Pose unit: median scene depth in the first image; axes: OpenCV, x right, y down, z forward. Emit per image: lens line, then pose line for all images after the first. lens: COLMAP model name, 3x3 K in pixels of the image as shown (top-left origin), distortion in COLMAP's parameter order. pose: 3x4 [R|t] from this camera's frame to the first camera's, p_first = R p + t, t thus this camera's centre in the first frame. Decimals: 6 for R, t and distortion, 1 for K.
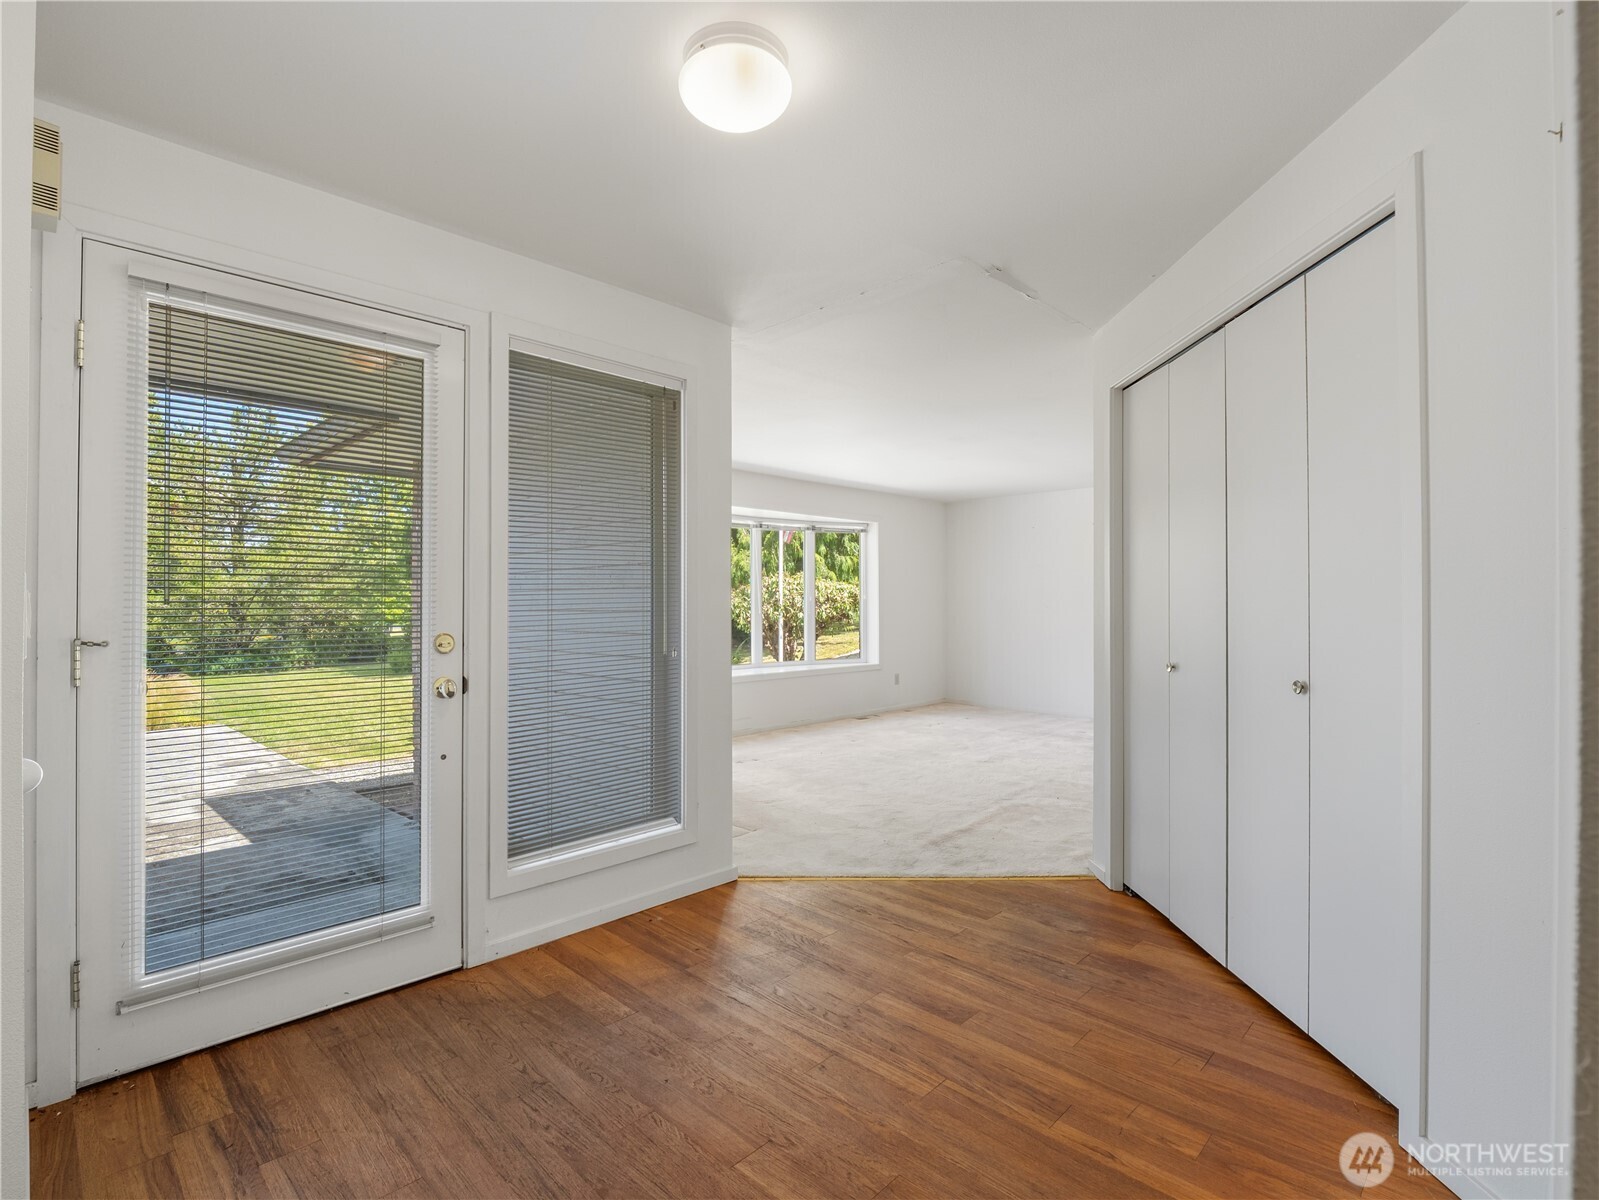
lens RADIAL K [[779.4, 0, 792.1], [0, 779.4, 600.5], [0, 0, 1]] dist [-0.012509, -0.003065]
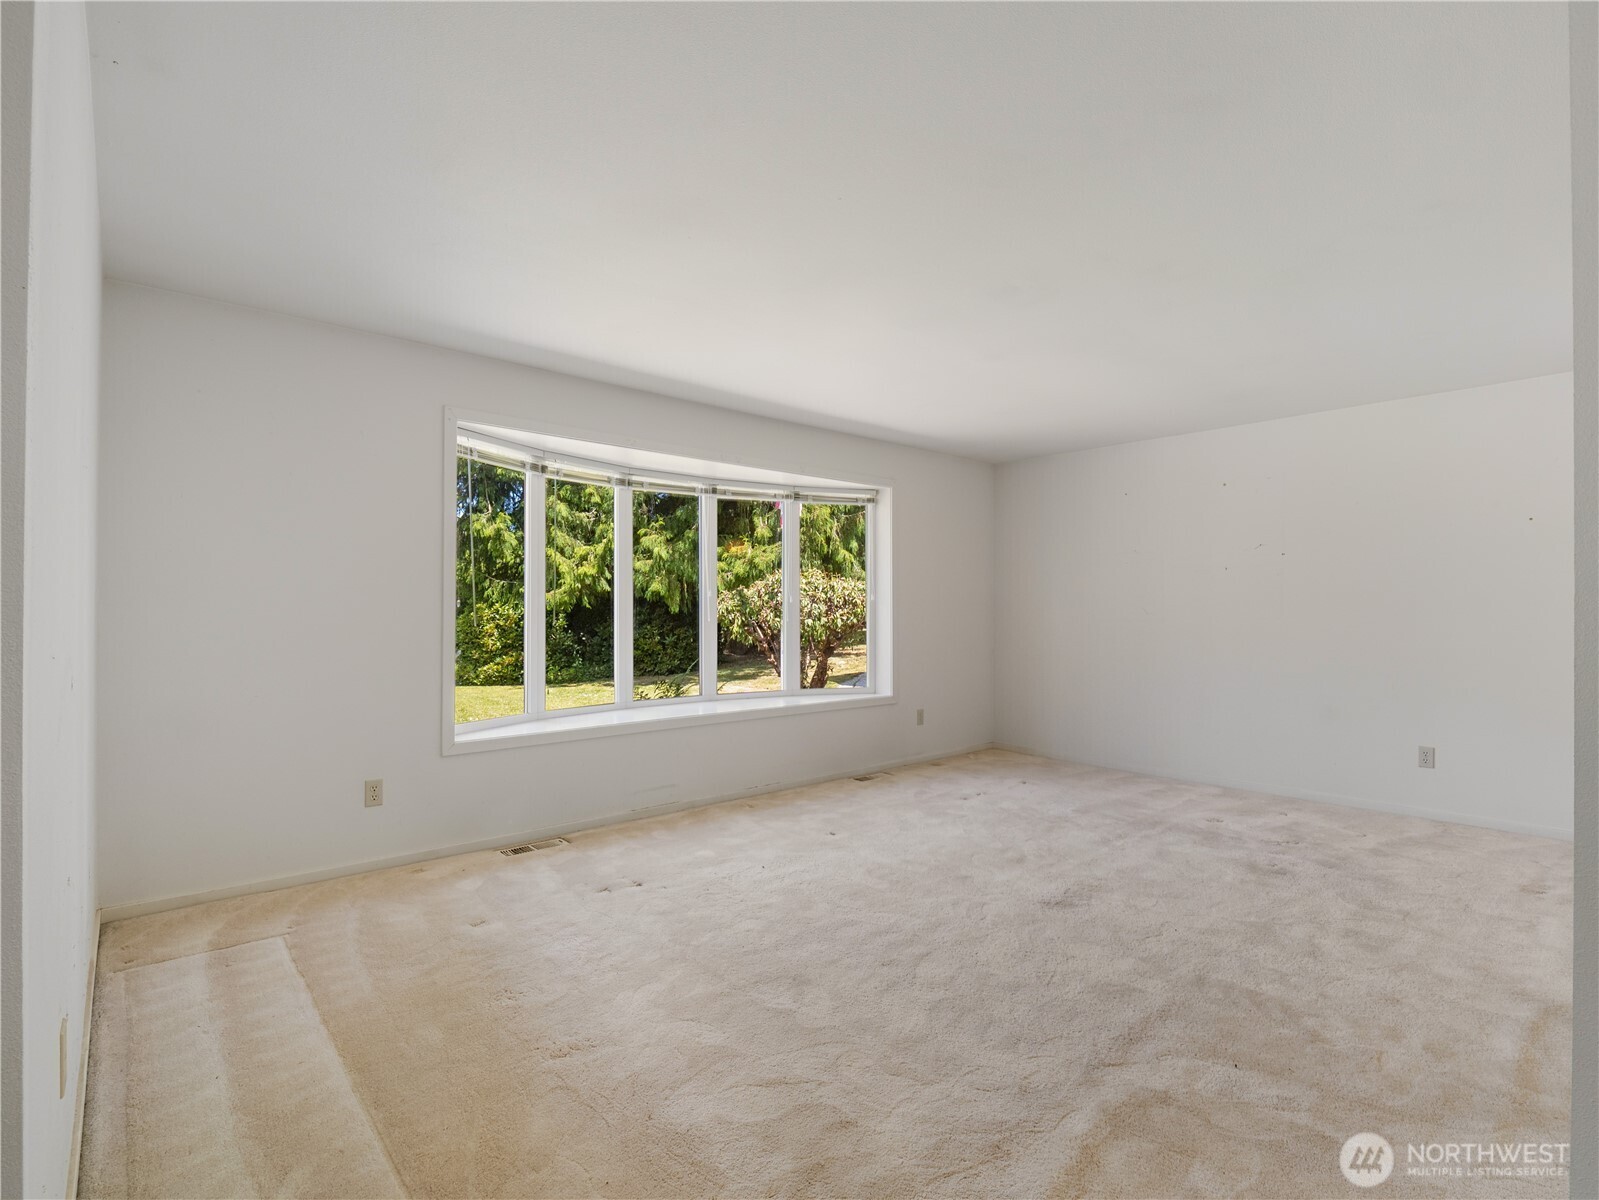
lens RADIAL K [[779.4, 0, 791.7], [0, 779.4, 605.9], [0, 0, 1]] dist [-0.012509, -0.003065]
pose [[0.997408, 0.004824, -0.071791, 0.073513], [-0.004812, 0.999988, 0.000339, 0.003121], [0.071792, 0.000007, 0.997420, 0.320929]]
